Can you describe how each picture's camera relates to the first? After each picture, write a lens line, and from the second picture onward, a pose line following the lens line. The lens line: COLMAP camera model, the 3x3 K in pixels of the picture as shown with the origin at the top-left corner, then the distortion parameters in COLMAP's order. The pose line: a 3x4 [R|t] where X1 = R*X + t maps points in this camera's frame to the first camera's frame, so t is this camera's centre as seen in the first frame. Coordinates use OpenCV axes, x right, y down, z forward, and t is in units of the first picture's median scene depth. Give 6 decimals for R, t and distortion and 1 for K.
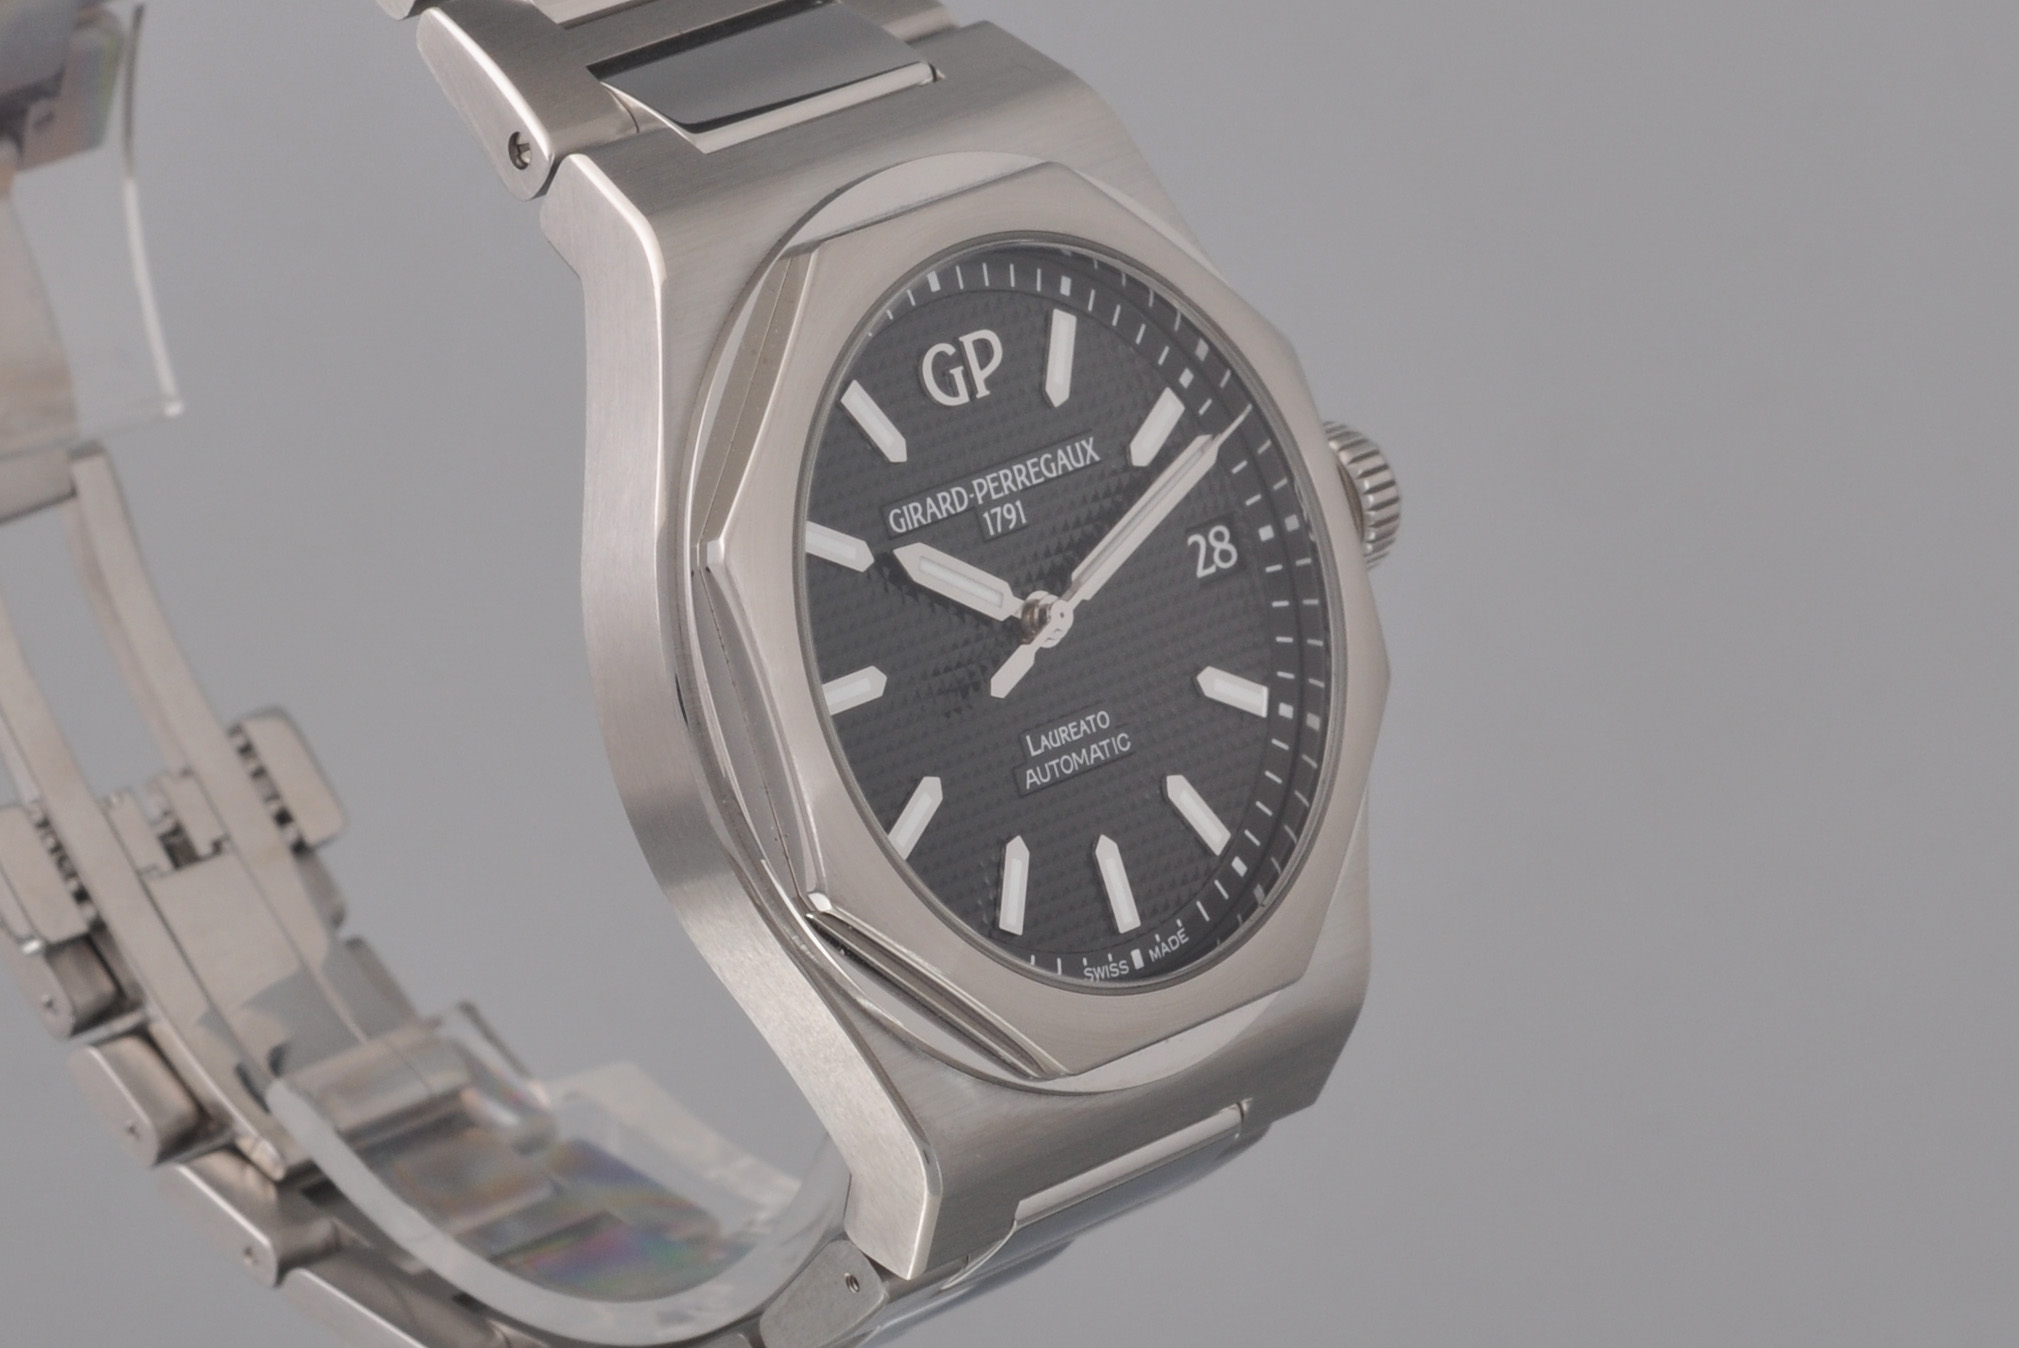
lens RADIAL K [[12881.8, 0, 1009.2], [0, 12881.8, 672.4], [0, 0, 1]] dist [-0.109513, 0.000000]
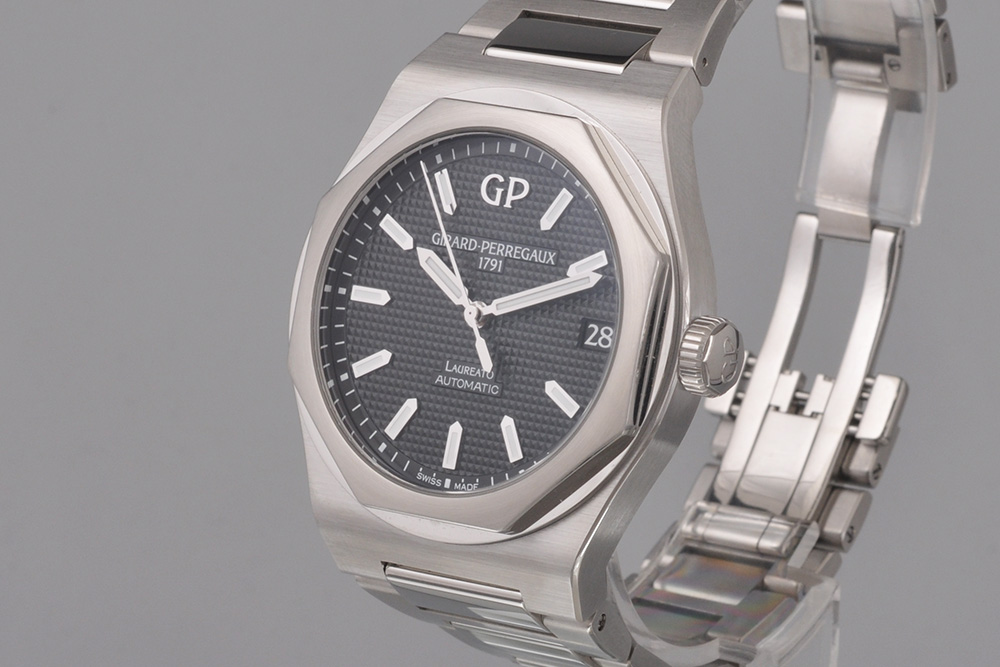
lens RADIAL K [[6380.3, 0, 499.8], [0, 6380.3, 333.4], [0, 0, 1]] dist [-0.109513, 0.000000]
pose [[0.117715, 0.291092, -0.949425, 0.977077], [-0.309884, 0.919098, 0.243373, -0.251920], [0.943459, 0.265563, 0.198397, 0.799941]]
